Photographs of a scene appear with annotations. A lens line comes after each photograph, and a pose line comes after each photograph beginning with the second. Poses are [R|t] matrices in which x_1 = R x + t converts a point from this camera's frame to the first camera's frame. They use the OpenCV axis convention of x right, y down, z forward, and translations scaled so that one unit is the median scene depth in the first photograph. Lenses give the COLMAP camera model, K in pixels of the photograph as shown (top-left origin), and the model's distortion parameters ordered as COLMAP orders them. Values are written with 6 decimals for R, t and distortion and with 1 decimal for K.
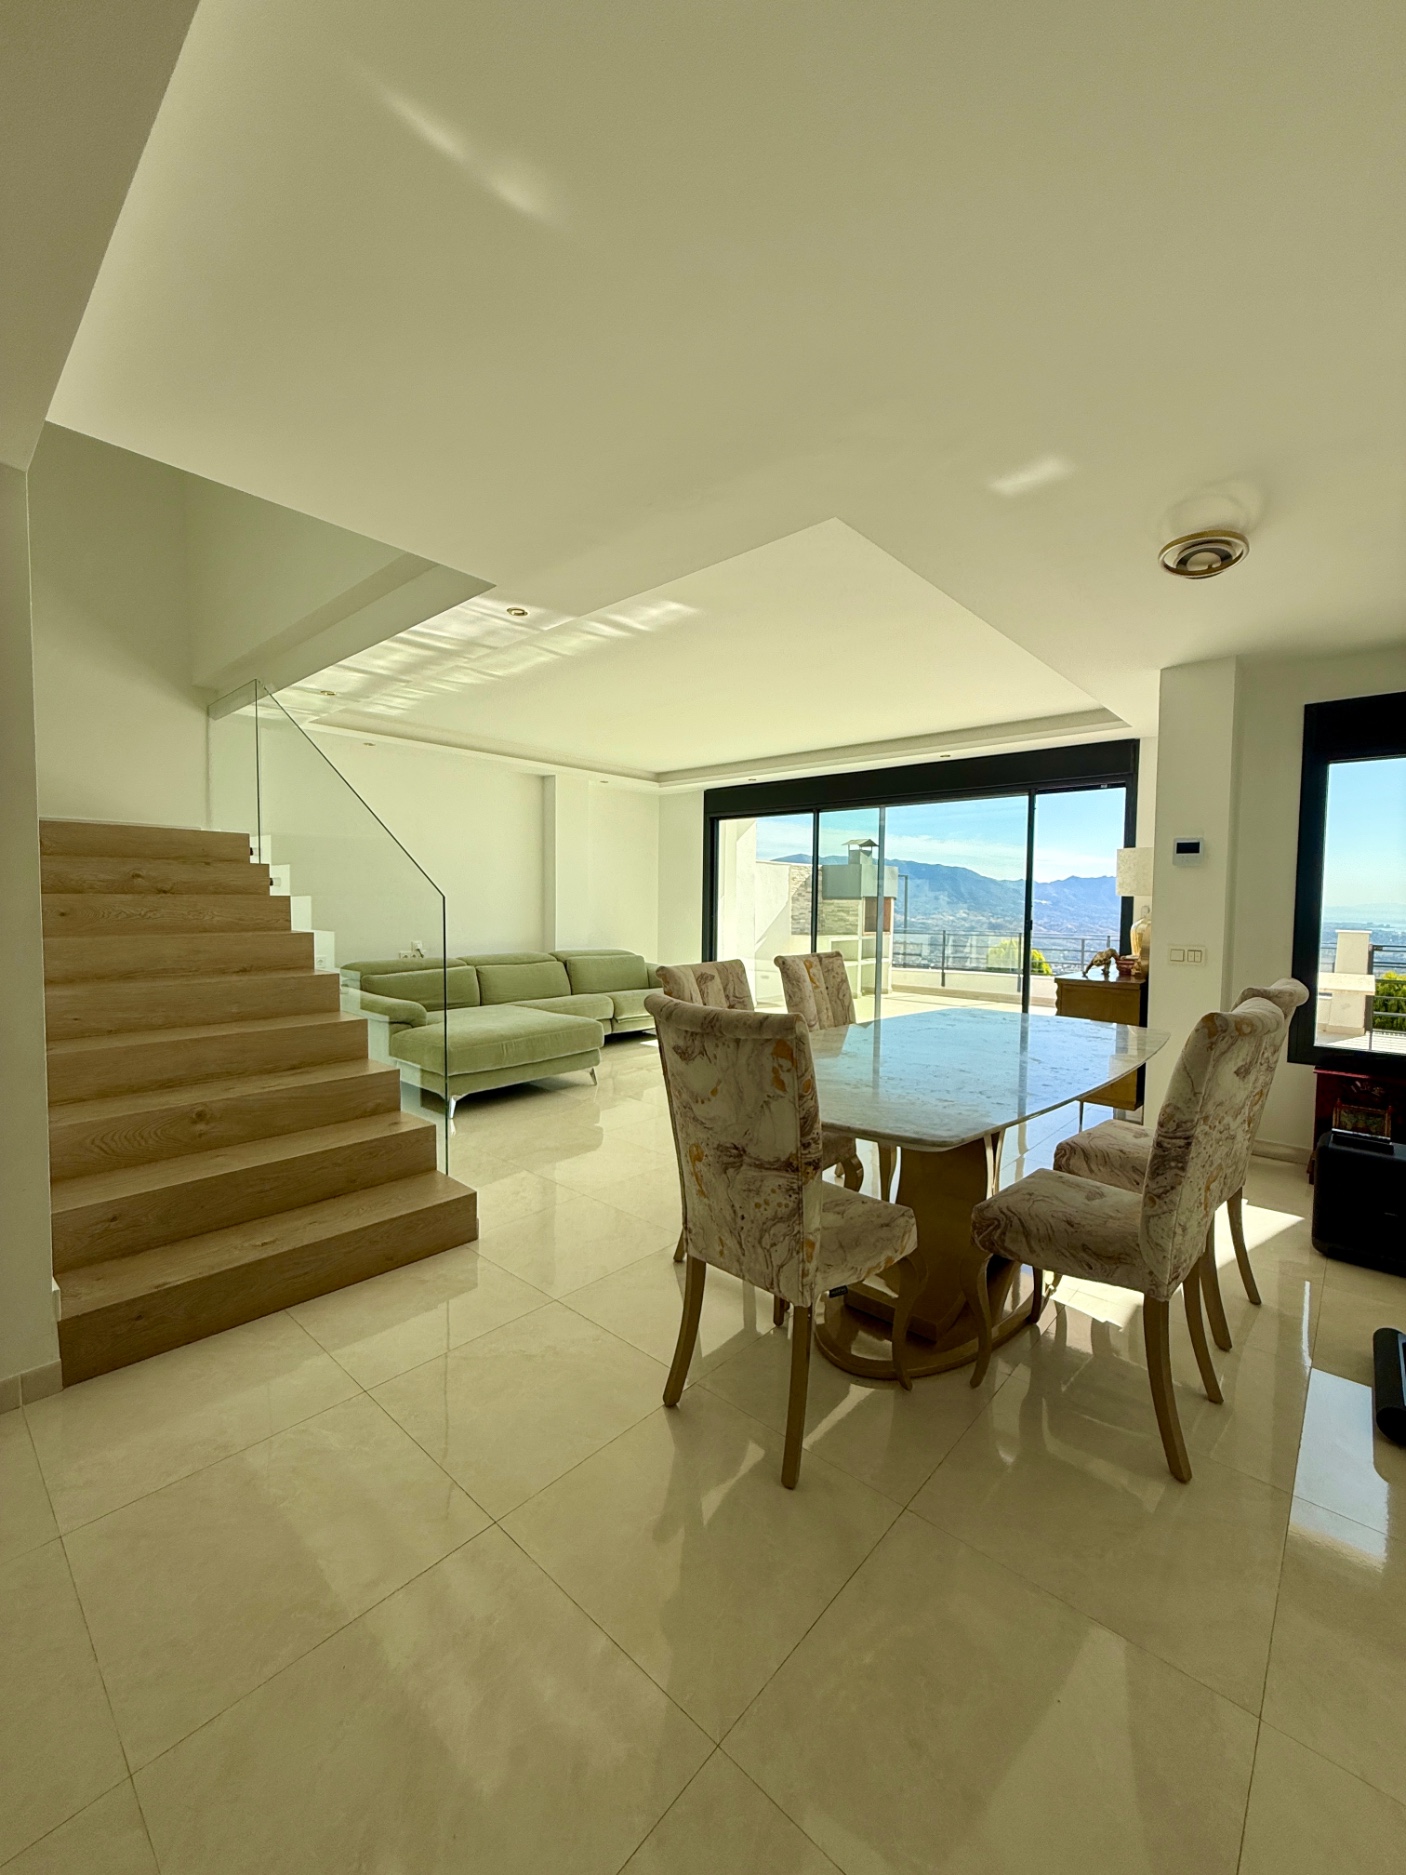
lens RADIAL K [[750.0, 0, 698.3], [0, 750.0, 937.8], [0, 0, 1]] dist [-0.001868, 0.000737]
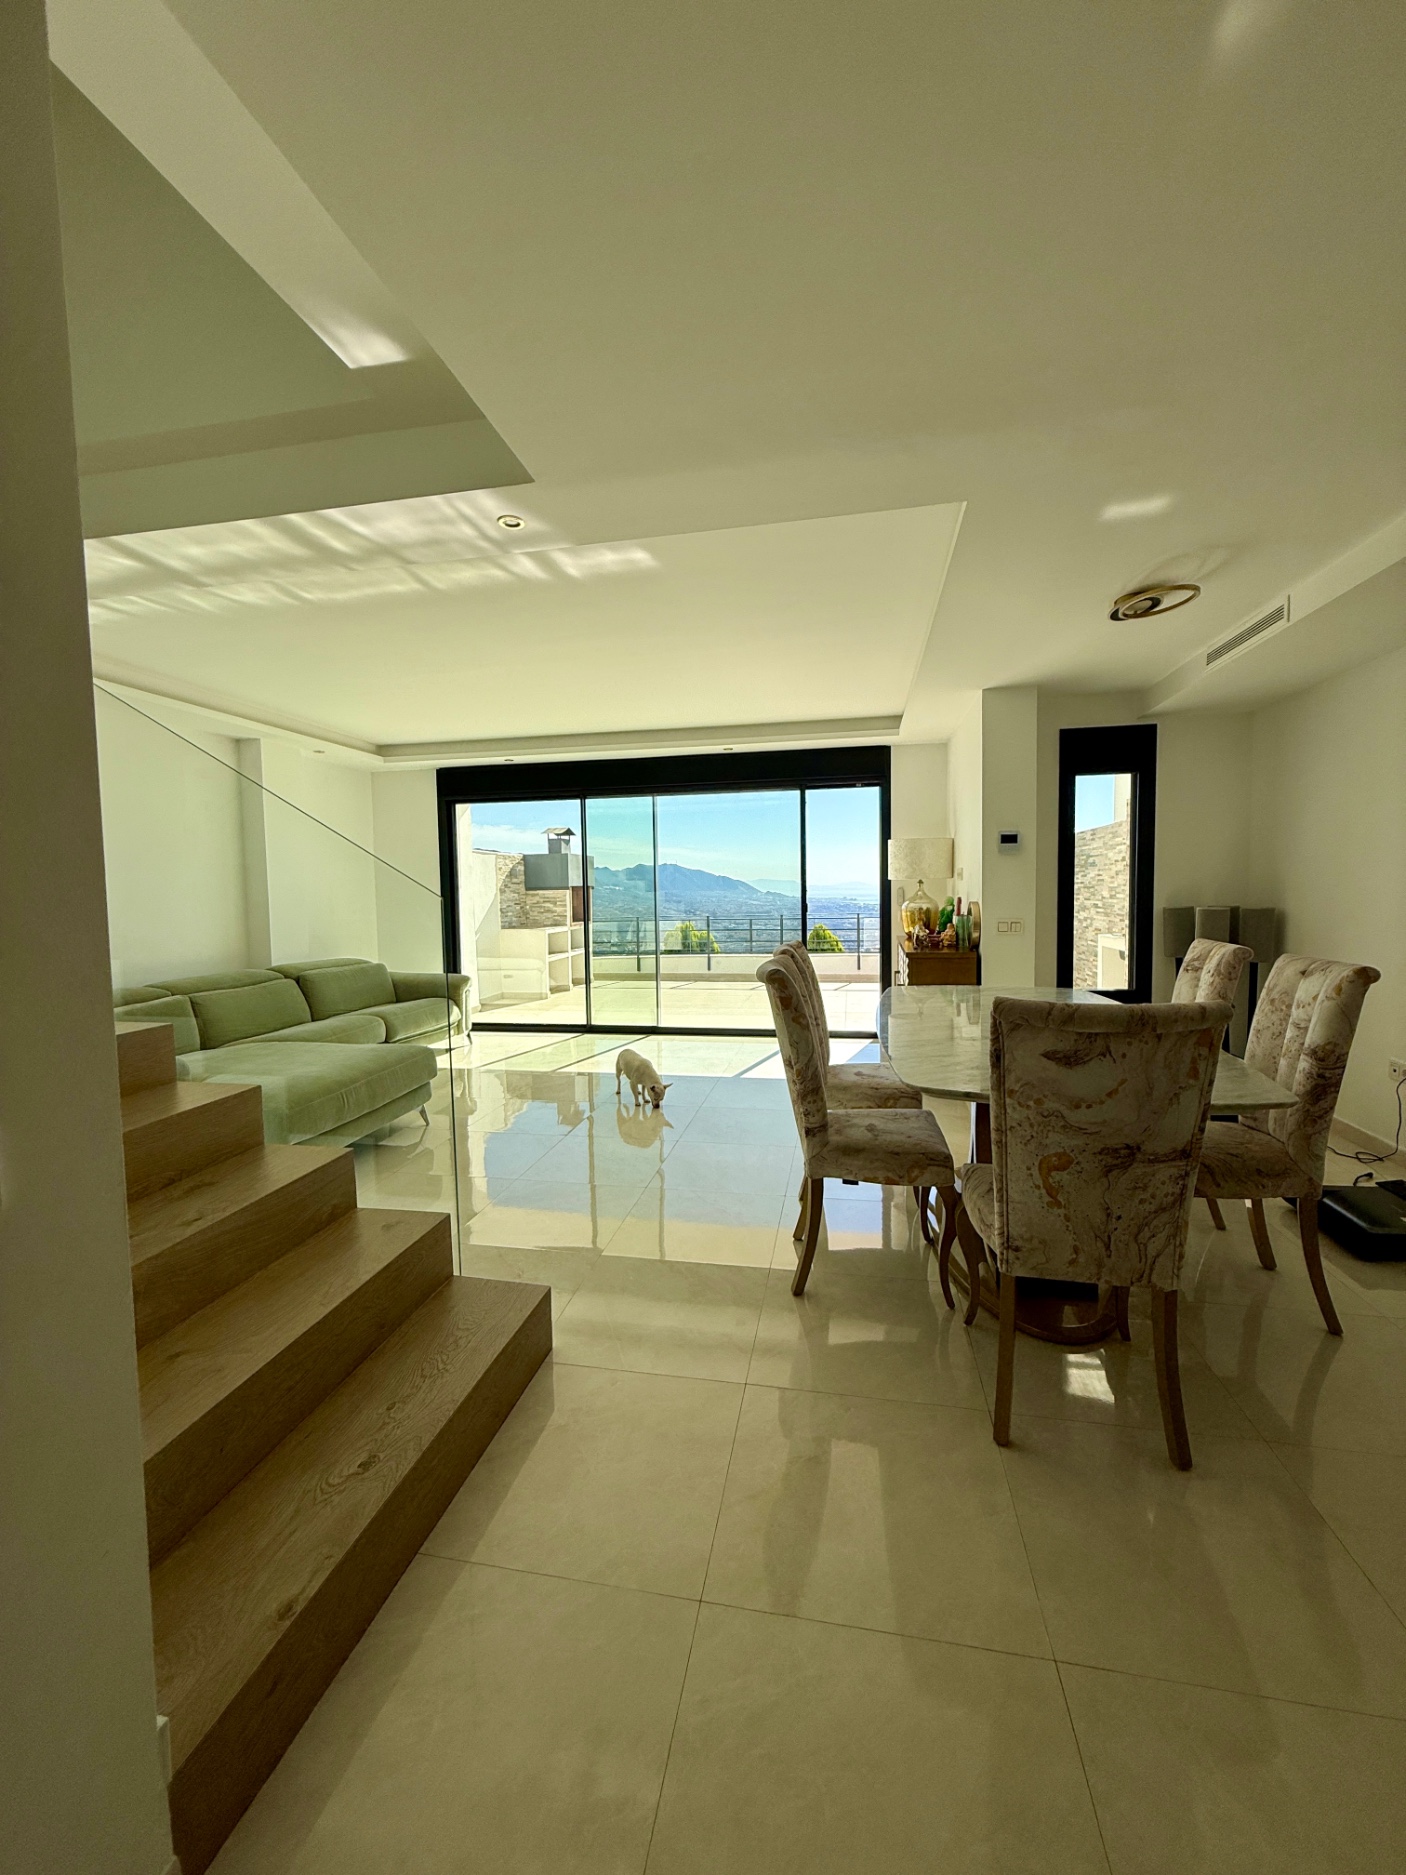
lens RADIAL K [[750.0, 0, 697.9], [0, 750.0, 934.6], [0, 0, 1]] dist [-0.001868, 0.000737]
pose [[0.856408, -0.058336, 0.512993, -0.295188], [0.053337, 0.998276, 0.024480, -0.014925], [-0.513537, 0.006396, 0.858043, 0.149753]]
